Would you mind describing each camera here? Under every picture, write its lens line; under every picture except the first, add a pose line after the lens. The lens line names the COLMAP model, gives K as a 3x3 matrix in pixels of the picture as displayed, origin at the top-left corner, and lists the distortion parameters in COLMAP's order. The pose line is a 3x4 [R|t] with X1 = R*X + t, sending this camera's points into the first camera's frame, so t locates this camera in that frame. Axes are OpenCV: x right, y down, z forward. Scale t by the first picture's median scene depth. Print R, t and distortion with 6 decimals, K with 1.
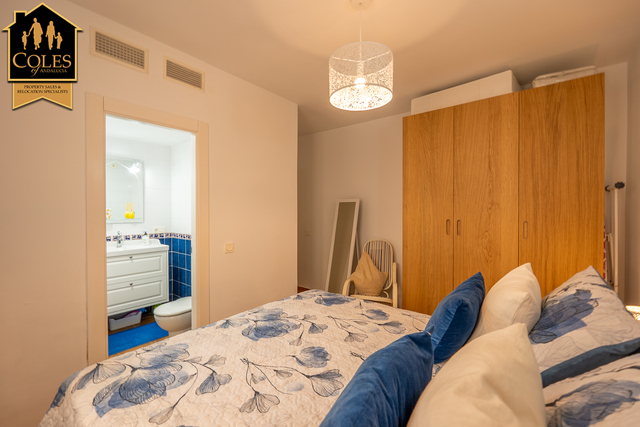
lens RADIAL K [[271.0, 0, 321.6], [0, 271.0, 213.0], [0, 0, 1]] dist [-0.008902, -0.000358]
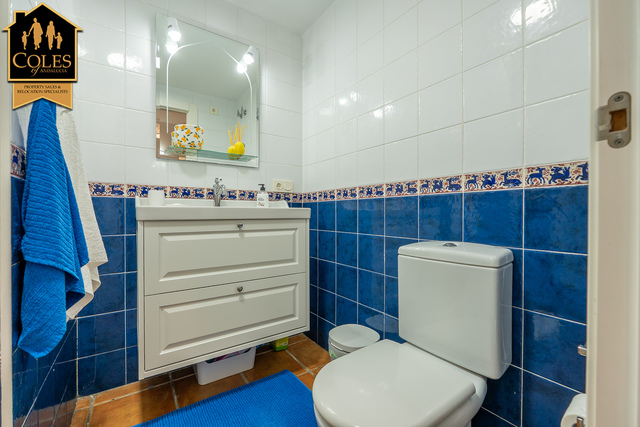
lens RADIAL K [[271.0, 0, 321.2], [0, 271.0, 214.4], [0, 0, 1]] dist [-0.008902, -0.000358]
pose [[0.958752, 0.005439, -0.284190, -0.401951], [-0.007049, 0.999964, -0.004642, 0.127825], [0.284155, 0.006454, 0.958757, 0.544013]]
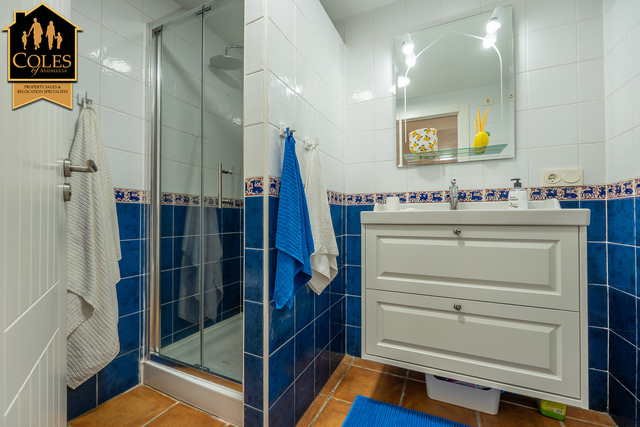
lens RADIAL K [[271.0, 0, 316.0], [0, 271.0, 213.9], [0, 0, 1]] dist [-0.008902, -0.000358]
pose [[0.213491, -0.010516, -0.976888, -0.341196], [-0.008404, 0.999885, -0.012600, 0.126521], [0.976909, 0.010900, 0.213379, 0.641589]]
